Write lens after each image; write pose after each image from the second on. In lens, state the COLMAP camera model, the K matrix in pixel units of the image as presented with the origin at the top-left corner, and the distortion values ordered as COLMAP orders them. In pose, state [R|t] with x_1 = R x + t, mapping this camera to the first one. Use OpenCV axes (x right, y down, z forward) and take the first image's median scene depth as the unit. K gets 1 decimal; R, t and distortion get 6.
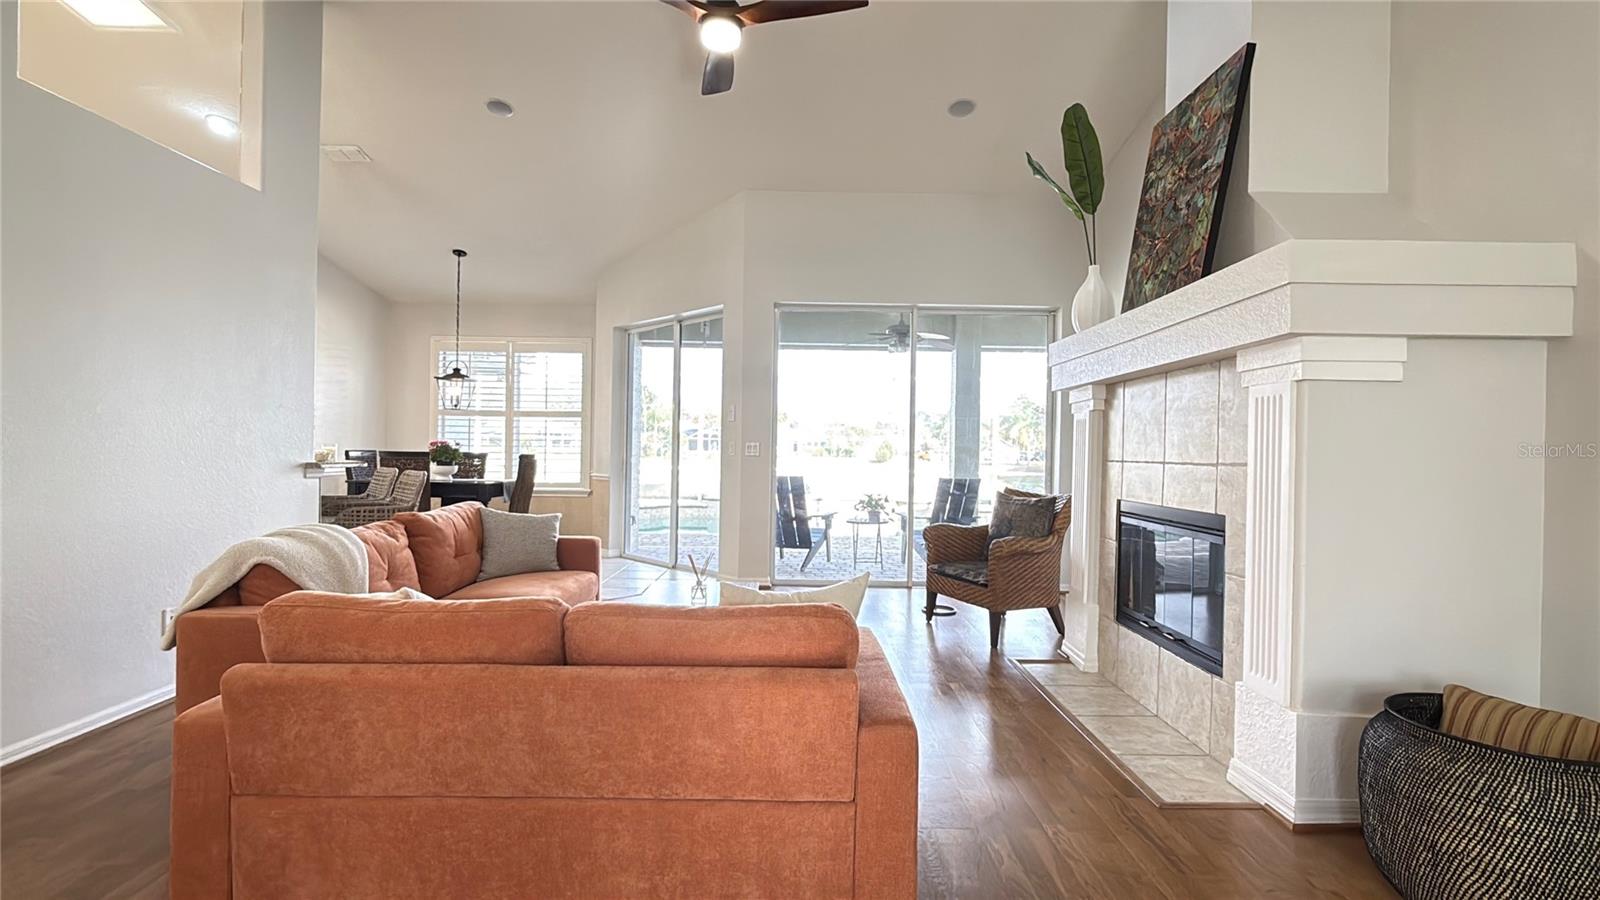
lens RADIAL K [[715.7, 0, 803.4], [0, 715.7, 450.0], [0, 0, 1]] dist [-0.002738, -0.000131]
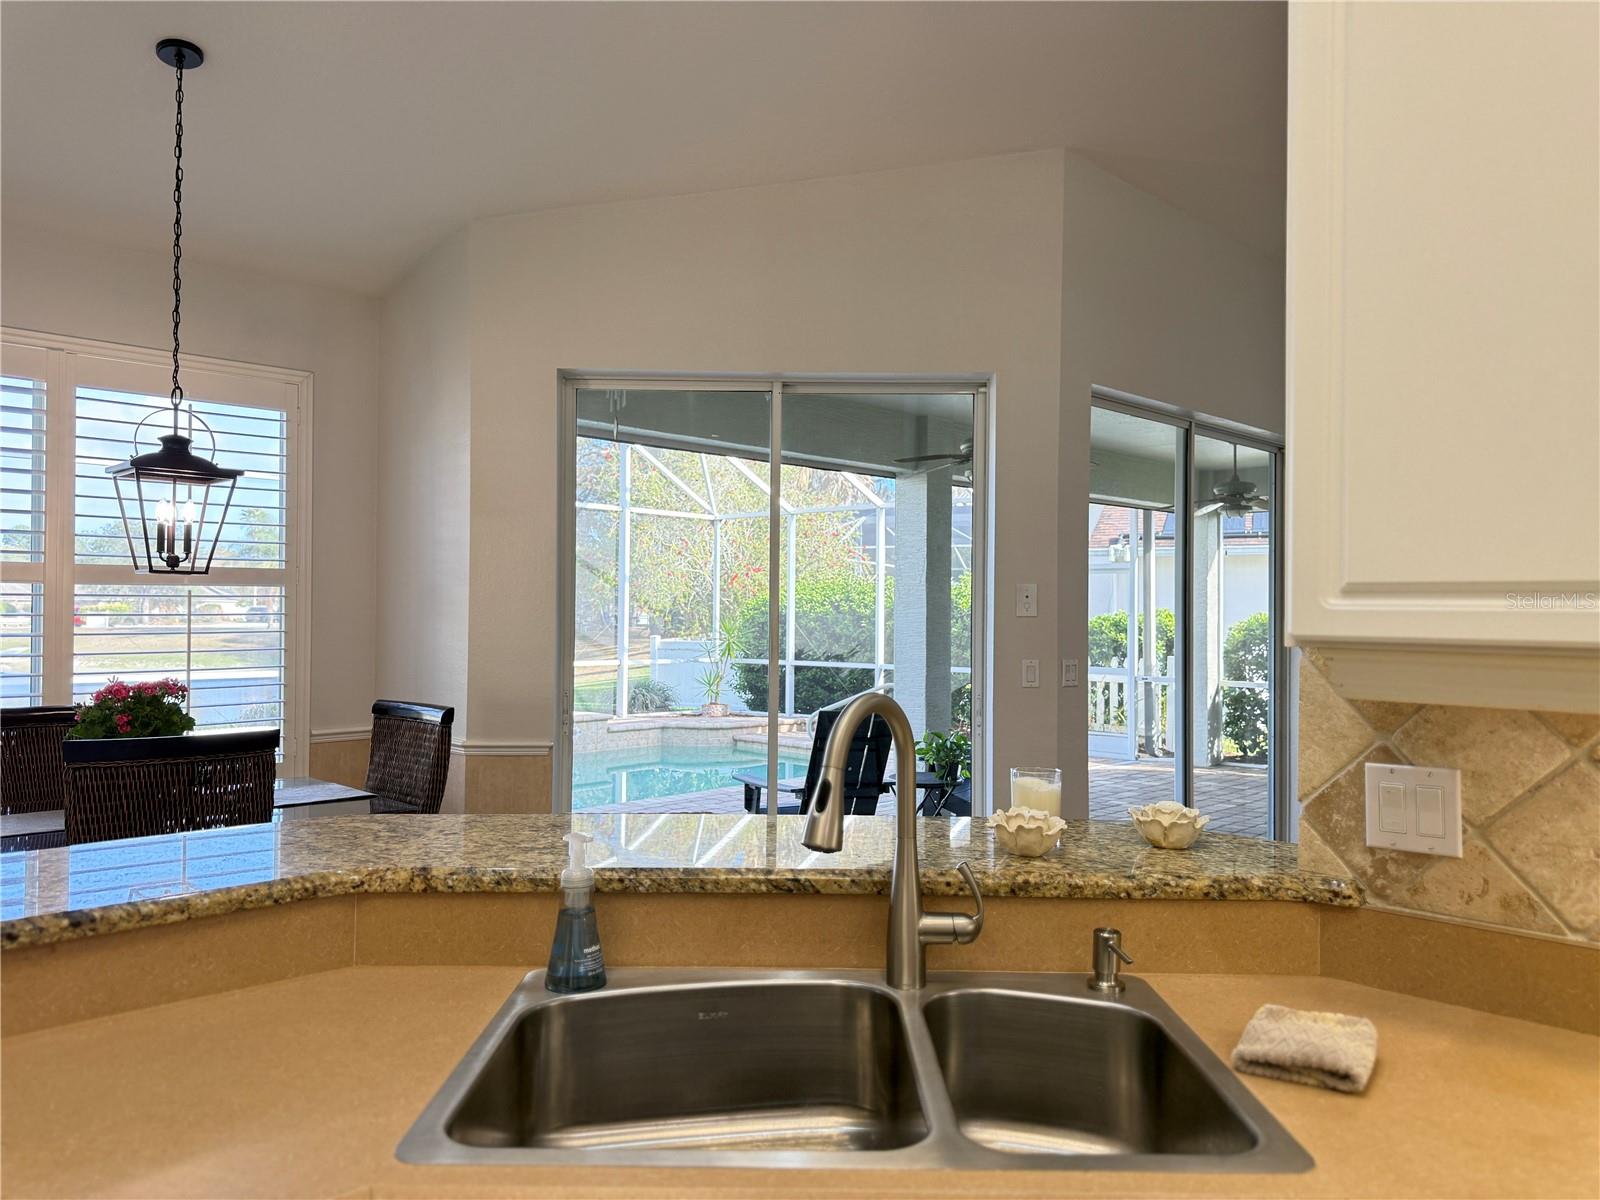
lens RADIAL K [[1127.9, 0, 802.0], [0, 1127.9, 608.3], [0, 0, 1]] dist [0.090454, -0.113658]
pose [[0.707993, -0.010523, 0.706141, -0.638982], [0.005928, 0.999942, 0.008957, -0.045409], [-0.706195, -0.002155, 0.708014, 0.473328]]
